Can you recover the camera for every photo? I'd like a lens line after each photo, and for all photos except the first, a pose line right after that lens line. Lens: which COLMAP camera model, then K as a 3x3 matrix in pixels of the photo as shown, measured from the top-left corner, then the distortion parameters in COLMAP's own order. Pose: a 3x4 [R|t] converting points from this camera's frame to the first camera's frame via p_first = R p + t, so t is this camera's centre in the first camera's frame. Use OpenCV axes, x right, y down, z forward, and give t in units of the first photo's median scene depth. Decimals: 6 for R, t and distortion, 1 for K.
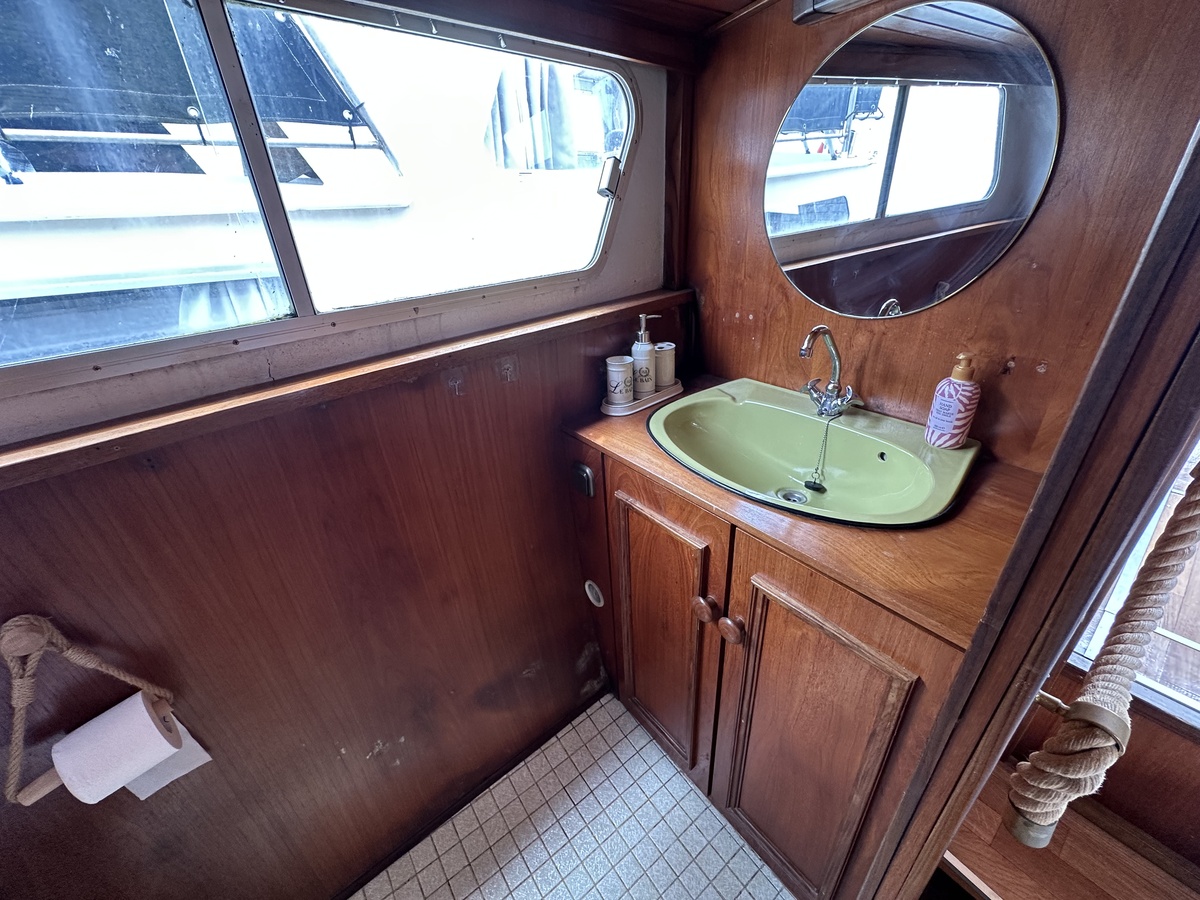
lens RADIAL K [[477.5, 0, 600.3], [0, 477.5, 449.2], [0, 0, 1]] dist [-0.004557, 0.000759]
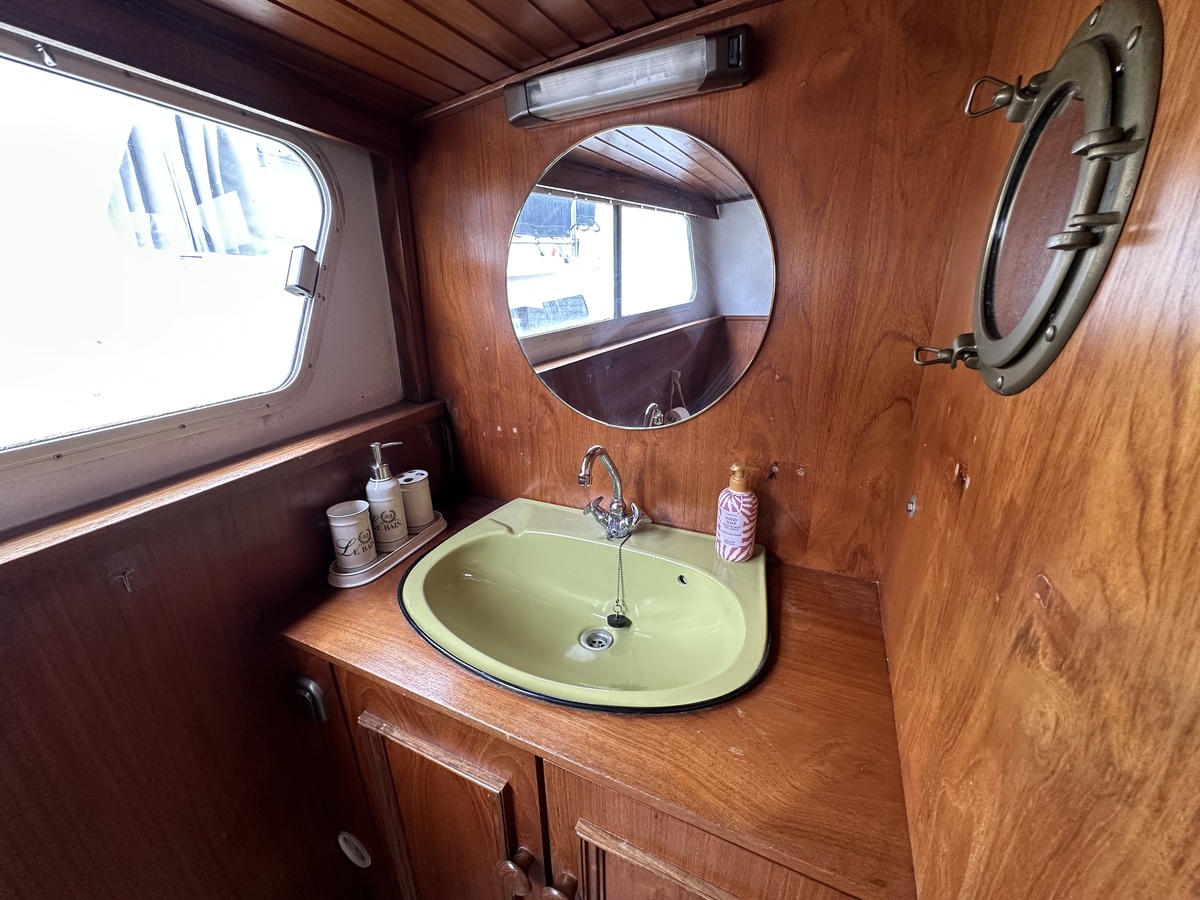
lens RADIAL K [[477.5, 0, 598.0], [0, 477.5, 449.2], [0, 0, 1]] dist [-0.004557, 0.000759]
pose [[0.890807, -0.110928, 0.440632, 0.073947], [0.179182, 0.976917, -0.116307, -0.131315], [-0.417560, 0.182561, 0.890121, 0.198293]]
